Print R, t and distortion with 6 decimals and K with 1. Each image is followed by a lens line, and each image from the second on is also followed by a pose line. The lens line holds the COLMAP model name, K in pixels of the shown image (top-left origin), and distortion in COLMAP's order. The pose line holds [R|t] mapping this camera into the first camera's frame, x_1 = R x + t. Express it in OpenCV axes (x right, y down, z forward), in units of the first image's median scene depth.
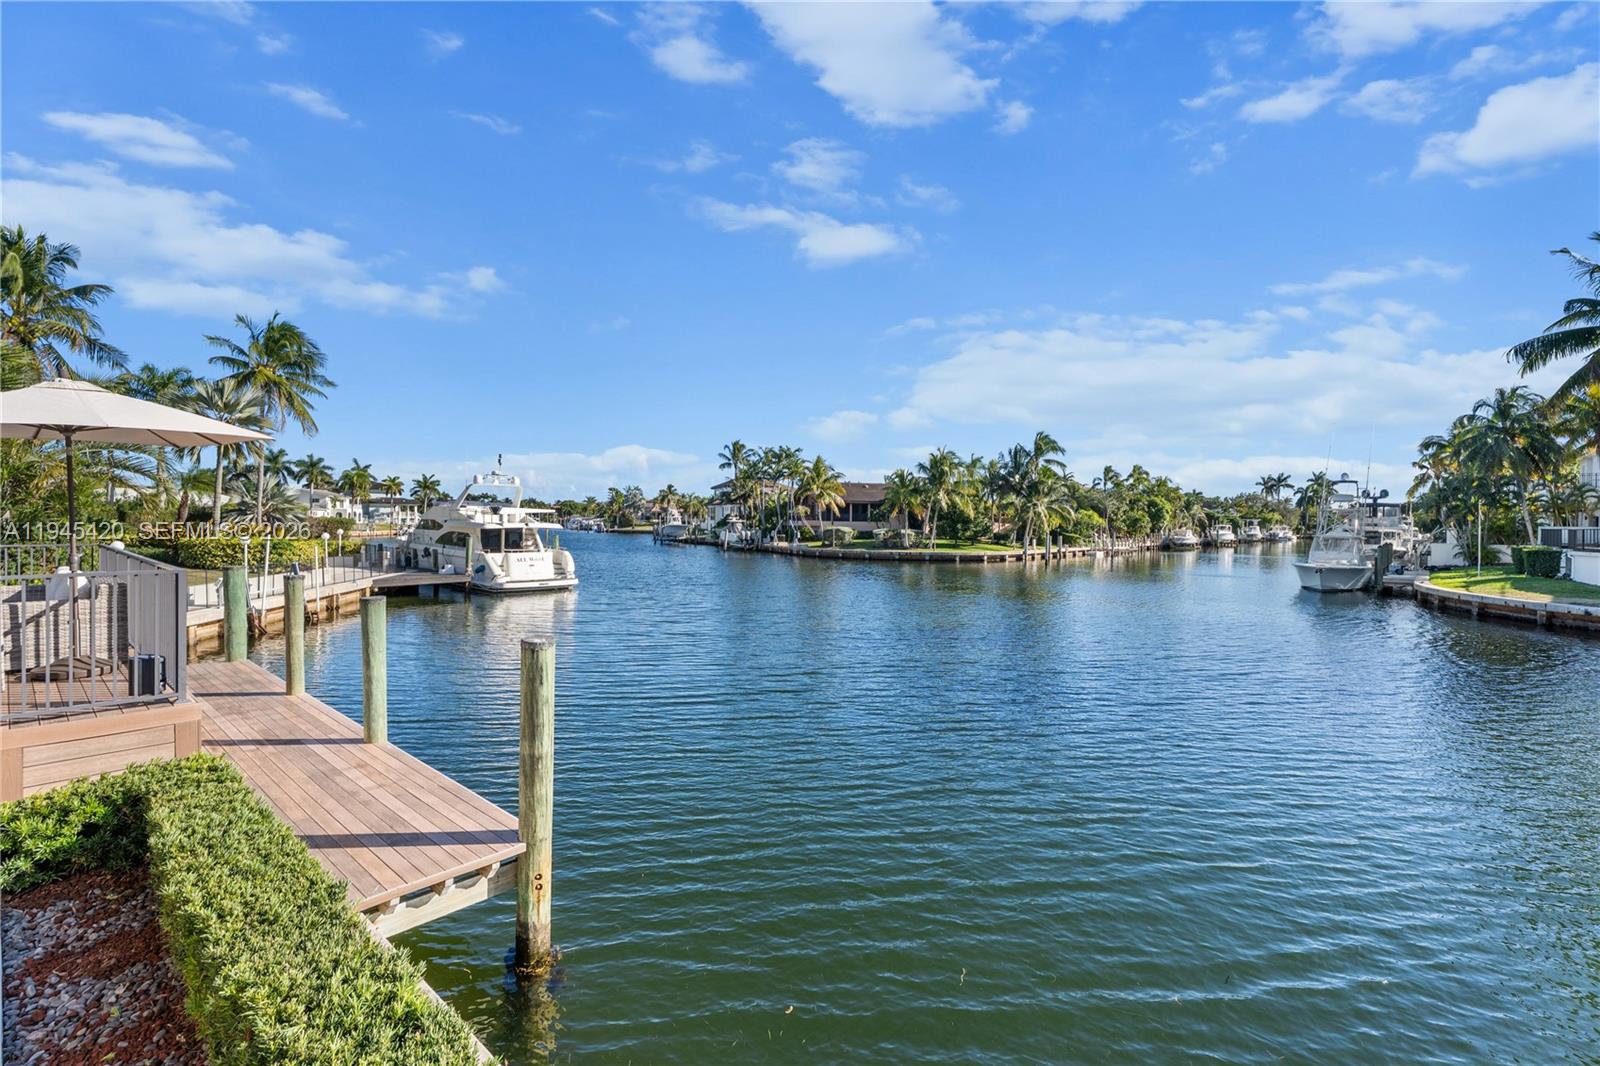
lens RADIAL K [[663.6, 0, 799.1], [0, 663.6, 536.8], [0, 0, 1]] dist [-0.001283, -0.000073]
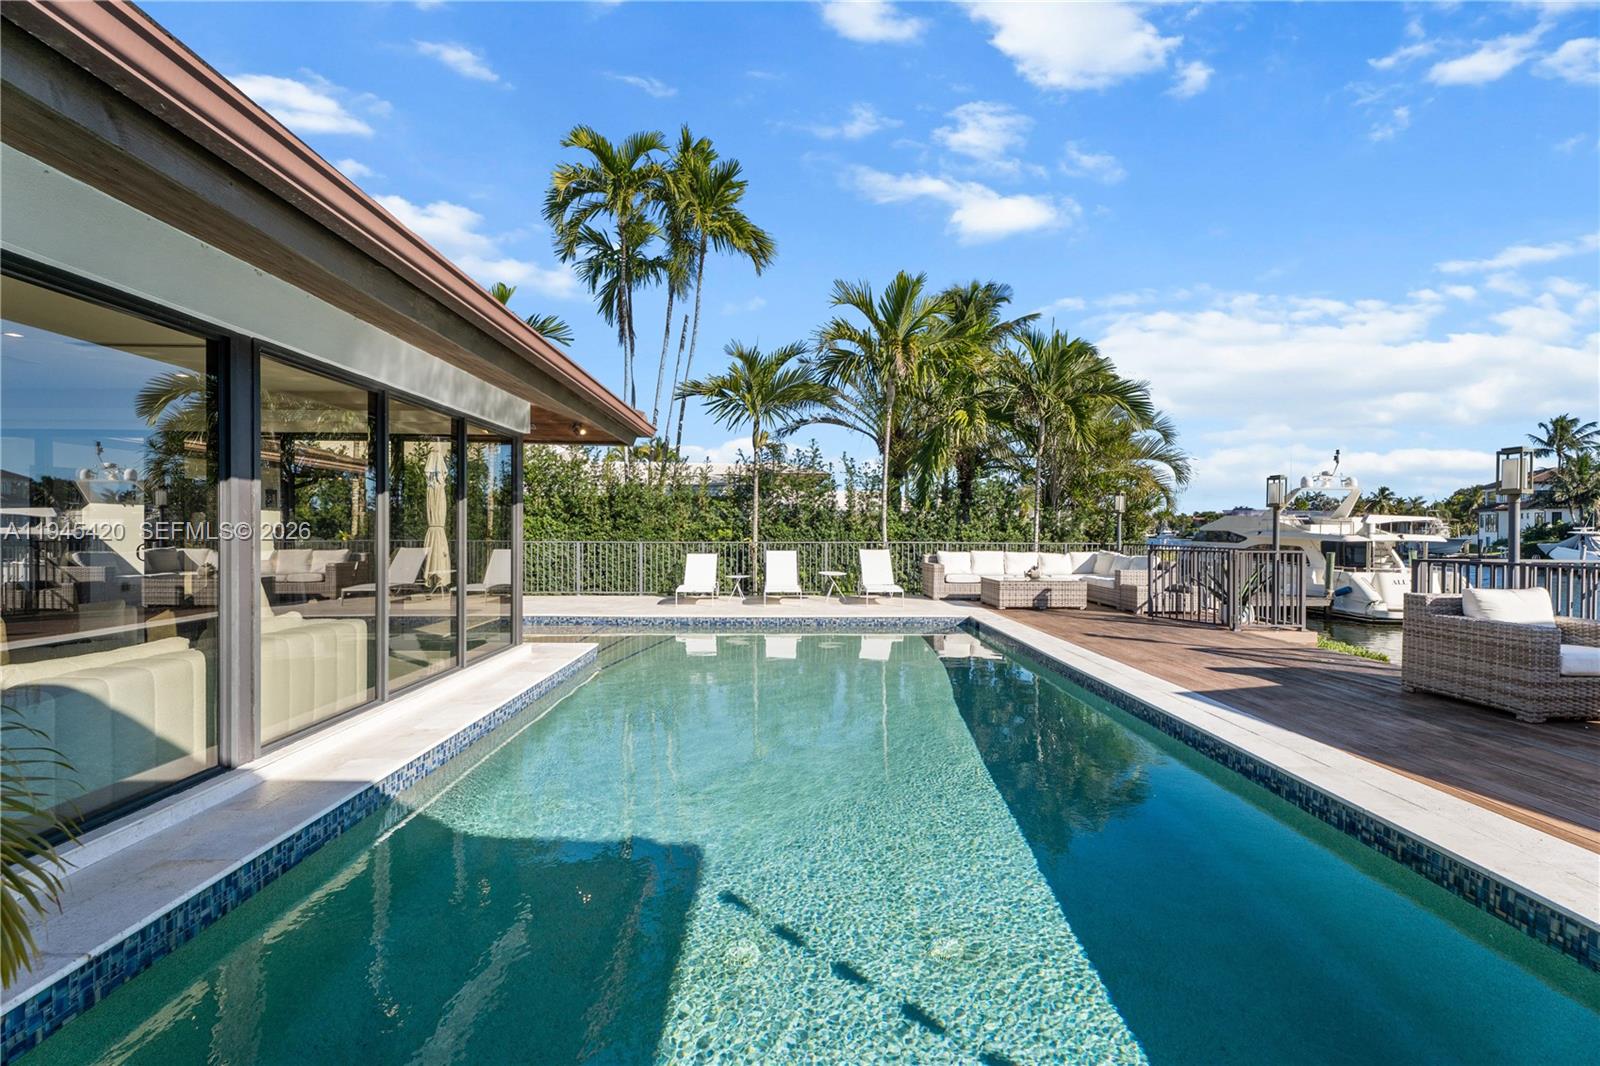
lens RADIAL K [[713.2, 0, 803.9], [0, 713.2, 527.3], [0, 0, 1]] dist [-0.001660, -0.000015]
pose [[0.999982, 0.000962, -0.005924, -0.199800], [-0.001024, 0.999946, -0.010344, -0.003650], [0.005913, 0.010349, 0.999929, 0.020500]]
